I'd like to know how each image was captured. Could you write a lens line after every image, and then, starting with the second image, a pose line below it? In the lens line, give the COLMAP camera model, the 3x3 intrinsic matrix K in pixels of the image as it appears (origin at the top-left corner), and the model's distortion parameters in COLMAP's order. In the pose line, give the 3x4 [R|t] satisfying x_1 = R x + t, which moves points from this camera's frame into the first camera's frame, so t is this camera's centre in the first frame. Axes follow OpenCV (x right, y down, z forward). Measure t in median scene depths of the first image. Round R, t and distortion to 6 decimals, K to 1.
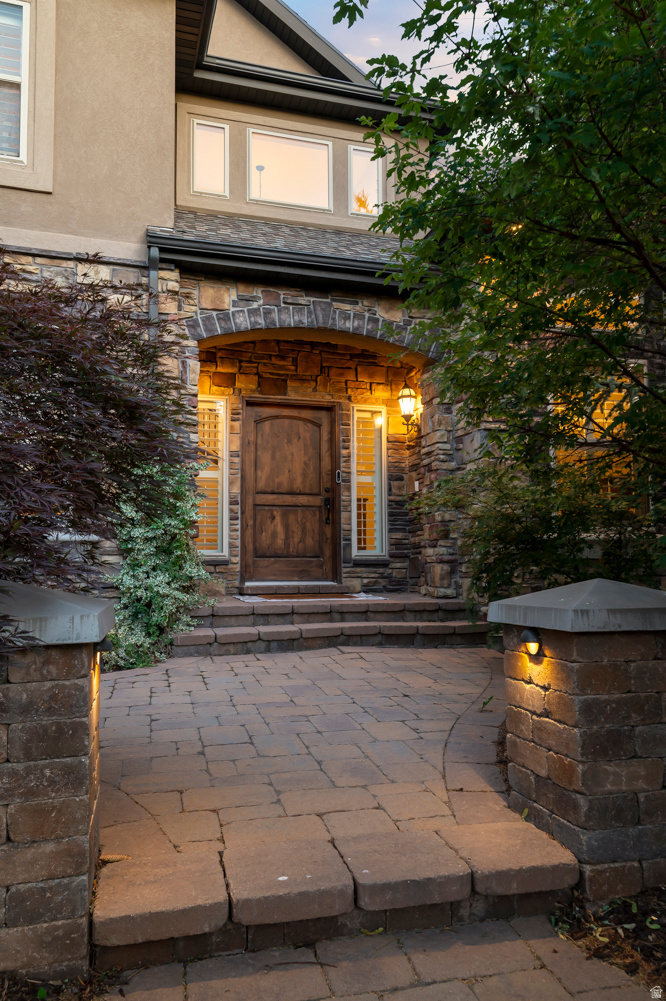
lens RADIAL K [[753.8, 0, 331.3], [0, 753.8, 502.2], [0, 0, 1]] dist [0.025403, 0.004094]
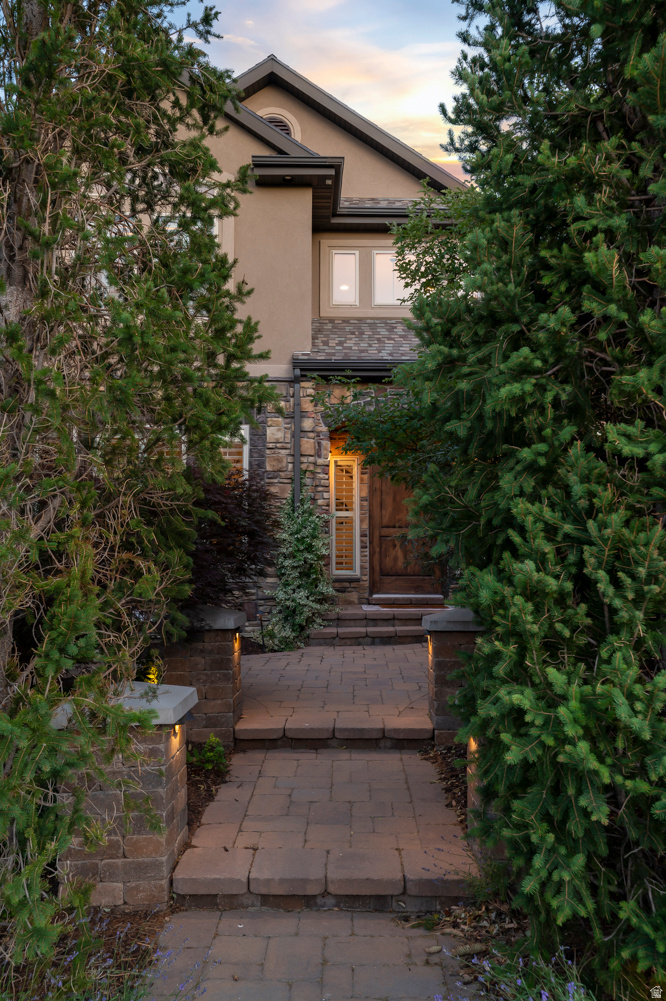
lens RADIAL K [[823.3, 0, 331.6], [0, 823.3, 499.0], [0, 0, 1]] dist [0.008218, 0.001355]
pose [[0.965803, -0.015117, -0.258836, 0.213587], [0.016484, 0.999859, 0.003110, -0.075909], [0.258753, -0.007270, 0.965916, -0.469992]]
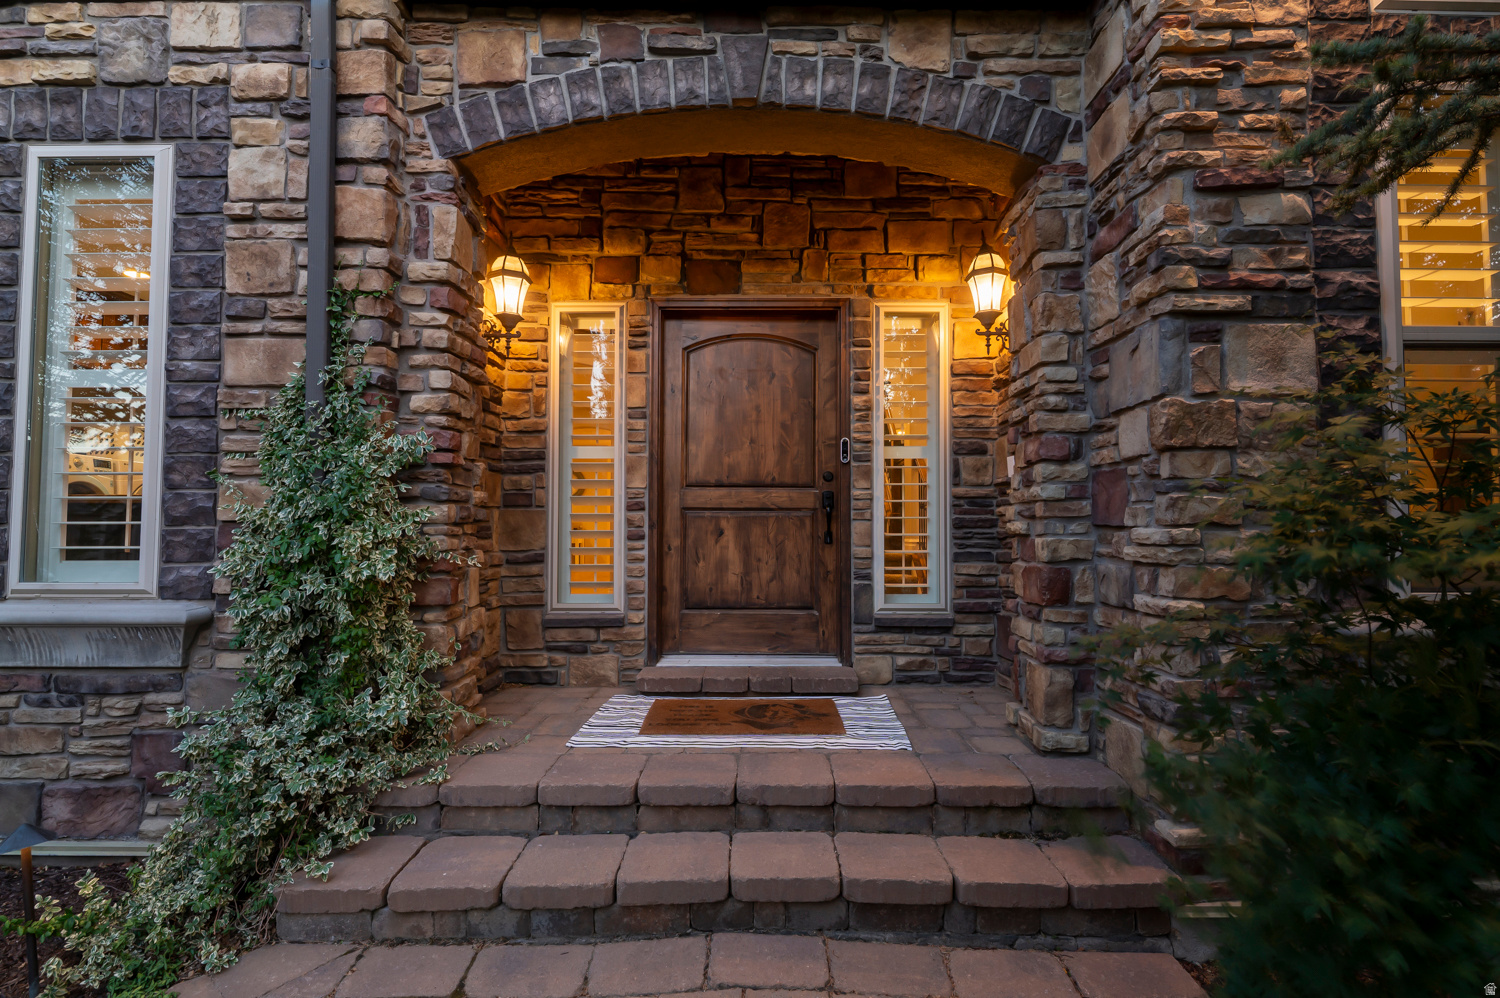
lens RADIAL K [[759.0, 0, 761.2], [0, 759.0, 510.4], [0, 0, 1]] dist [-0.003859, -0.002643]
pose [[0.956342, -0.001216, -0.292248, 0.116482], [0.019741, 0.997976, 0.060445, -0.029088], [0.291583, -0.063575, 0.954431, 0.571058]]
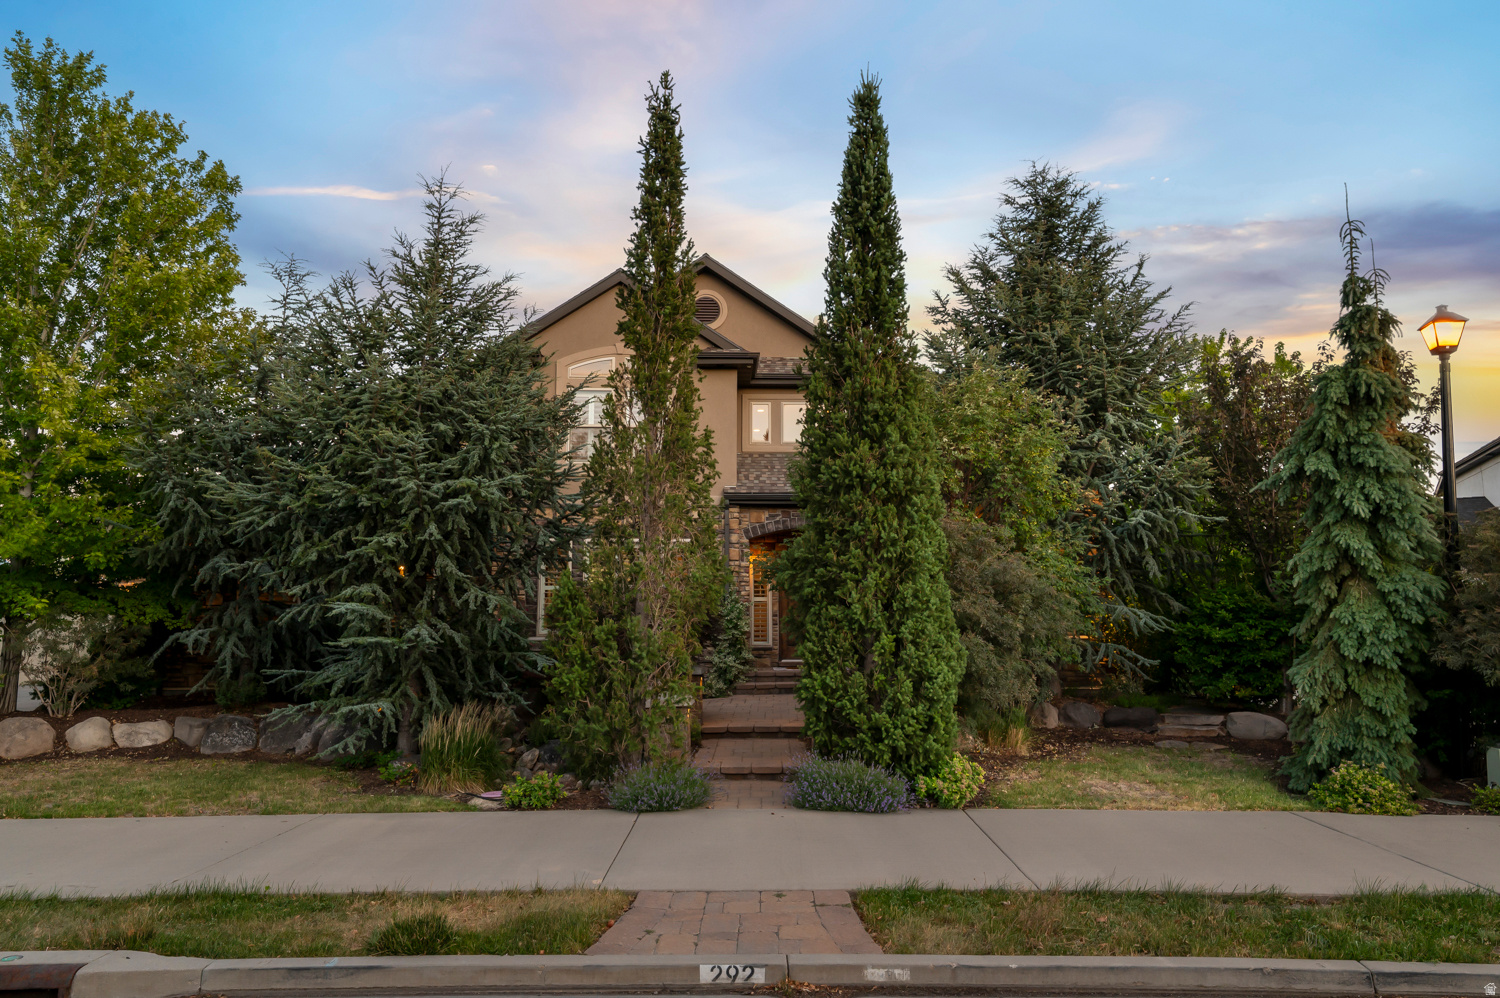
lens RADIAL K [[1034.4, 0, 753.6], [0, 1034.4, 495.9], [0, 0, 1]] dist [-0.004926, -0.002049]
pose [[0.967359, -0.028389, -0.251815, 0.493739], [0.017186, 0.998767, -0.046574, -0.186052], [0.252826, 0.040726, 0.966654, -1.545377]]
